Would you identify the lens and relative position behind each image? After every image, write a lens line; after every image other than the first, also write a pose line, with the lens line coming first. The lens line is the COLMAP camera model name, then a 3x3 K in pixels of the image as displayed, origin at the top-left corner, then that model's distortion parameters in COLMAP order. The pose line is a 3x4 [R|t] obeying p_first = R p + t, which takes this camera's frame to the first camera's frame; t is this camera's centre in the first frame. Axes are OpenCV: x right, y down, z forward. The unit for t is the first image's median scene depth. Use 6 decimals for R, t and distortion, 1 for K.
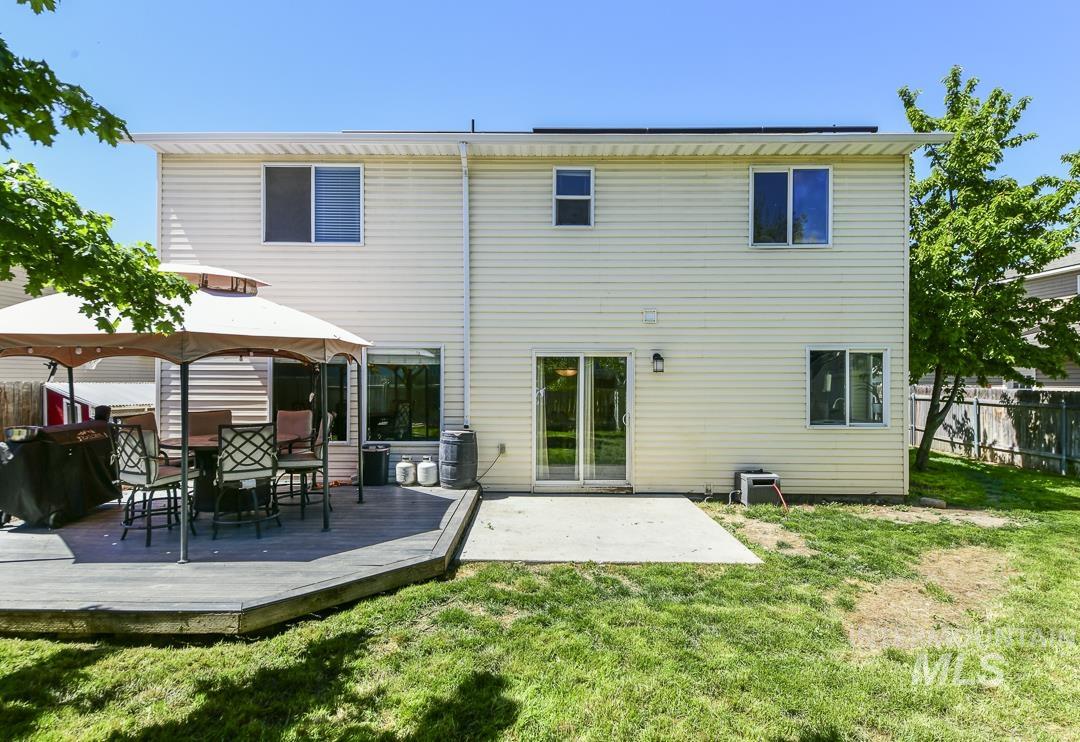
lens RADIAL K [[579.2, 0, 540.6], [0, 579.2, 358.0], [0, 0, 1]] dist [0.014239, -0.000125]
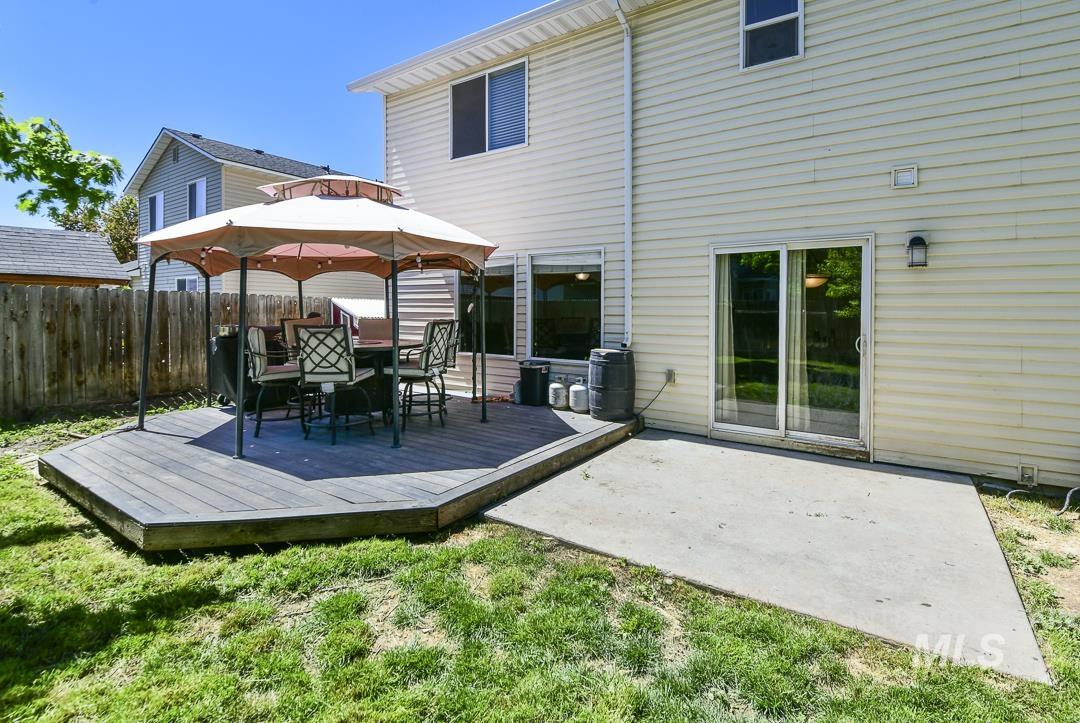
lens RADIAL K [[524.8, 0, 542.9], [0, 524.8, 306.4], [0, 0, 1]] dist [0.024285, -0.026664]
pose [[0.820791, -0.002883, -0.571222, 0.202085], [0.015585, 0.999728, 0.017349, 0.050554], [0.571016, -0.023142, 0.820612, 0.339399]]
